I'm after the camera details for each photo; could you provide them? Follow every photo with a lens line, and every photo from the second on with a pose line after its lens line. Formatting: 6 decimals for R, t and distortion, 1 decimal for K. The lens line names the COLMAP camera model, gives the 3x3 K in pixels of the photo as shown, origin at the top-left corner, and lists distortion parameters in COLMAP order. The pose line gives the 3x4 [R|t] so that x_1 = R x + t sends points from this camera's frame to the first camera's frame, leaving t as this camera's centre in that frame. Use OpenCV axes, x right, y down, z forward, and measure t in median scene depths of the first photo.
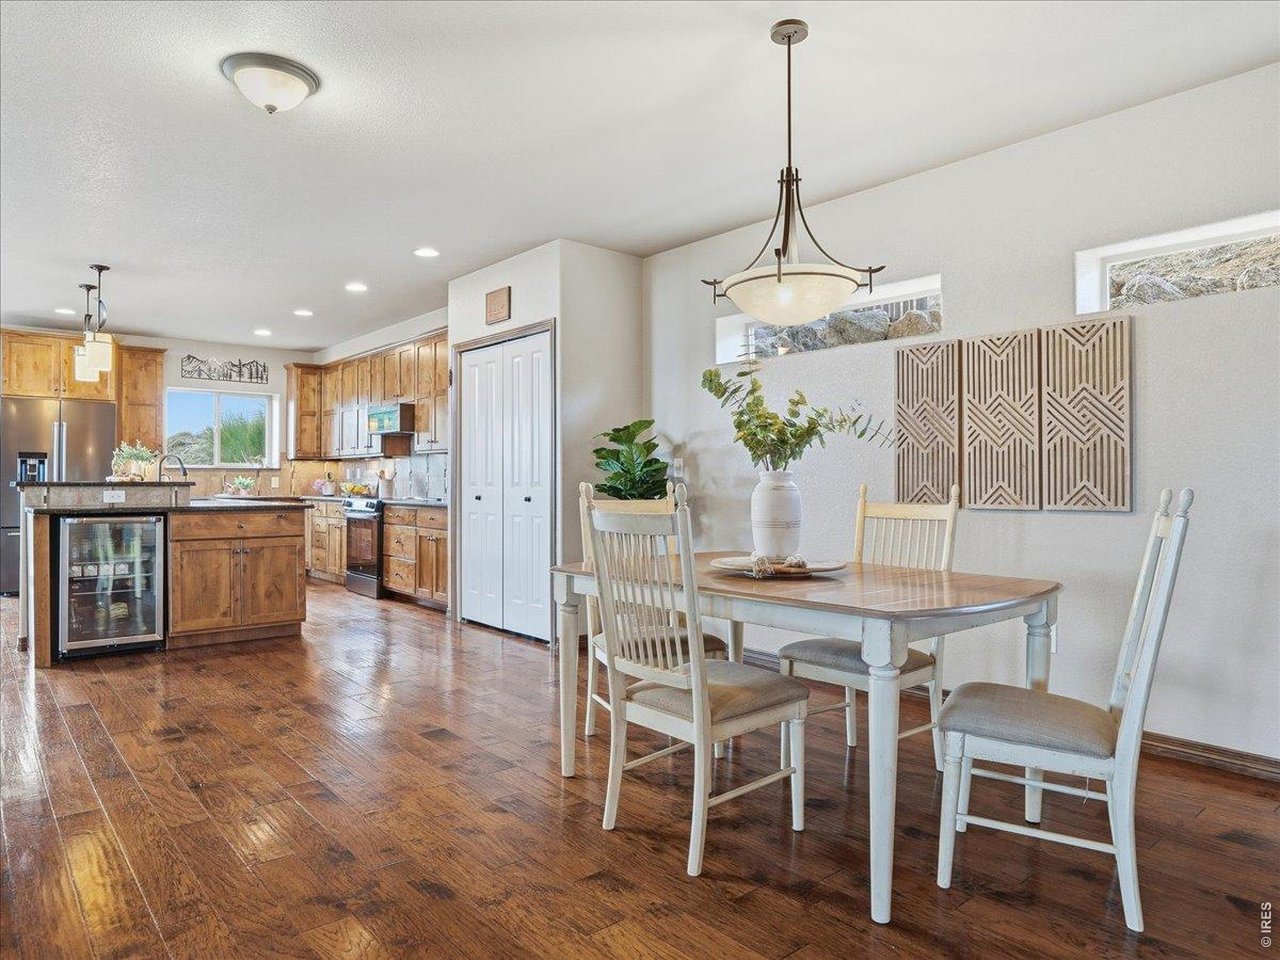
lens RADIAL K [[814.5, 0, 637.4], [0, 814.5, 477.1], [0, 0, 1]] dist [-0.008941, -0.002041]
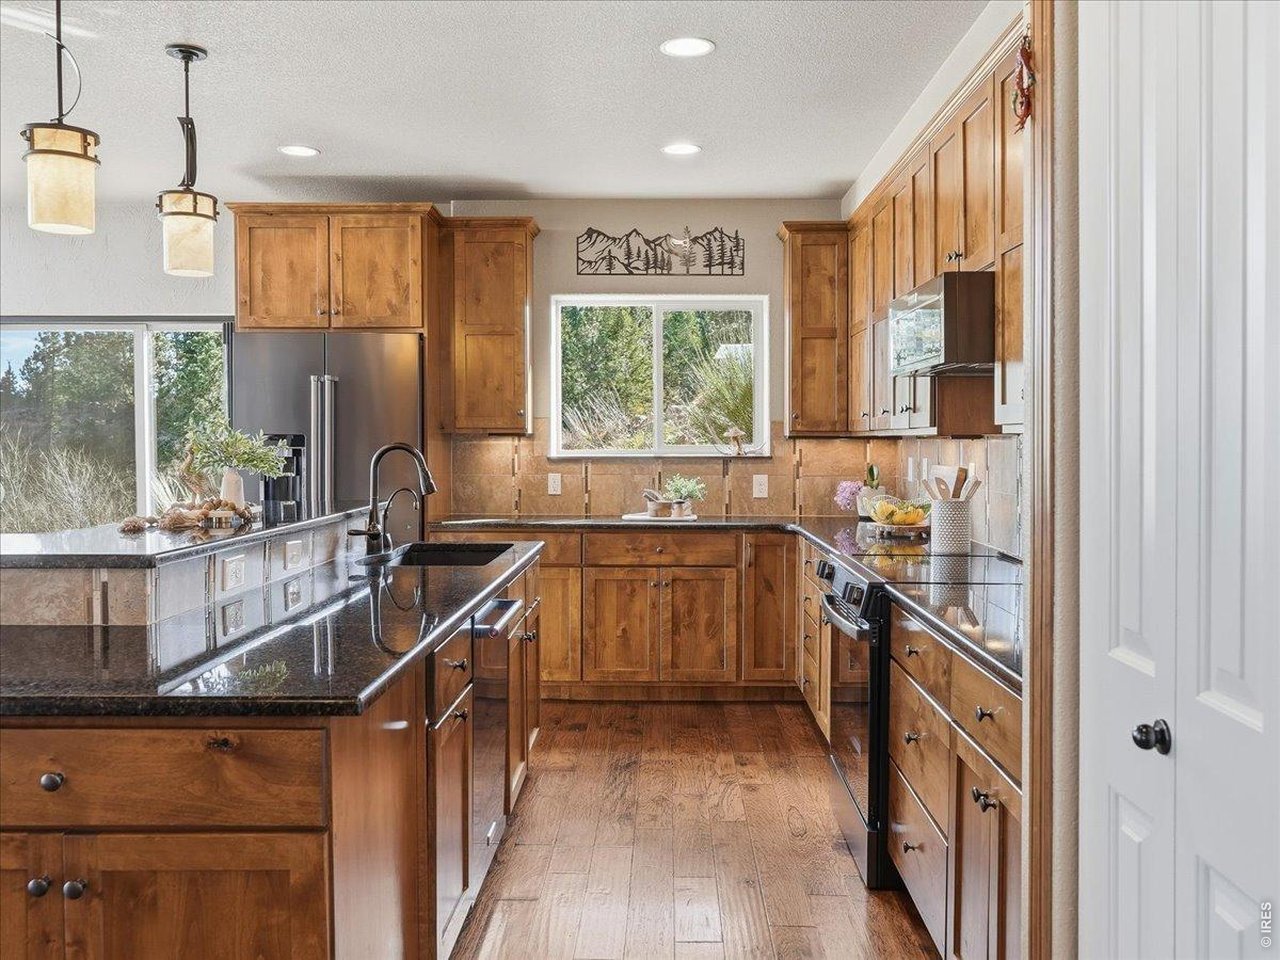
lens RADIAL K [[1077.7, 0, 649.0], [0, 1077.7, 470.7], [0, 0, 1]] dist [-0.000530, -0.037883]
pose [[0.749438, 0.020305, -0.661764, -0.087921], [0.002937, 0.999418, 0.033991, -0.025119], [0.662069, -0.027418, 0.748942, 0.524130]]
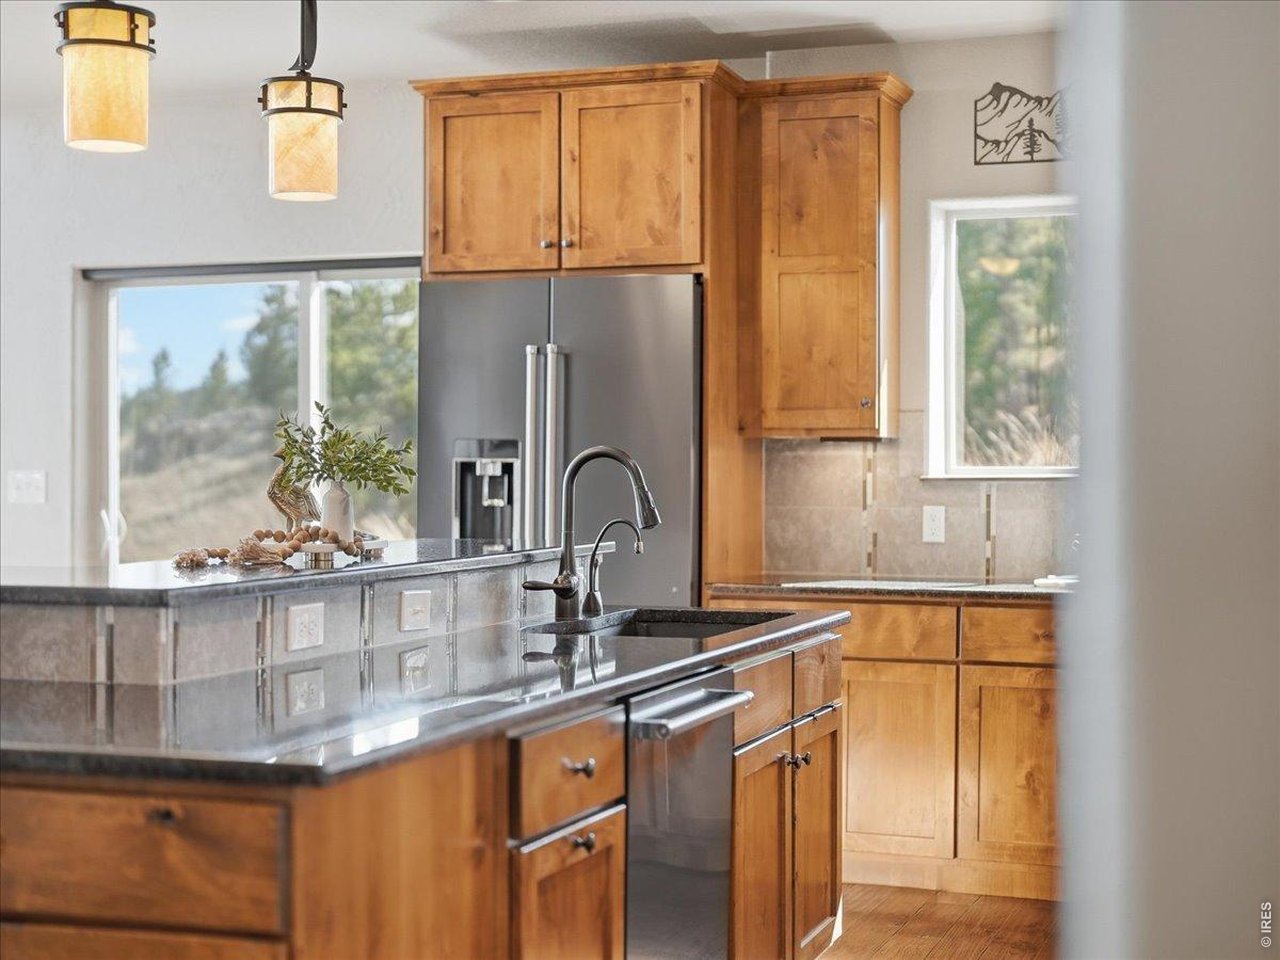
lens RADIAL K [[1994.2, 0, 639.2], [0, 1994.2, 478.4], [0, 0, 1]] dist [-0.017114, 0.000000]
pose [[0.492177, 0.007864, -0.870460, -0.001494], [0.003845, 0.999930, 0.011208, -0.019531], [0.870487, -0.008863, 0.492112, 0.538206]]
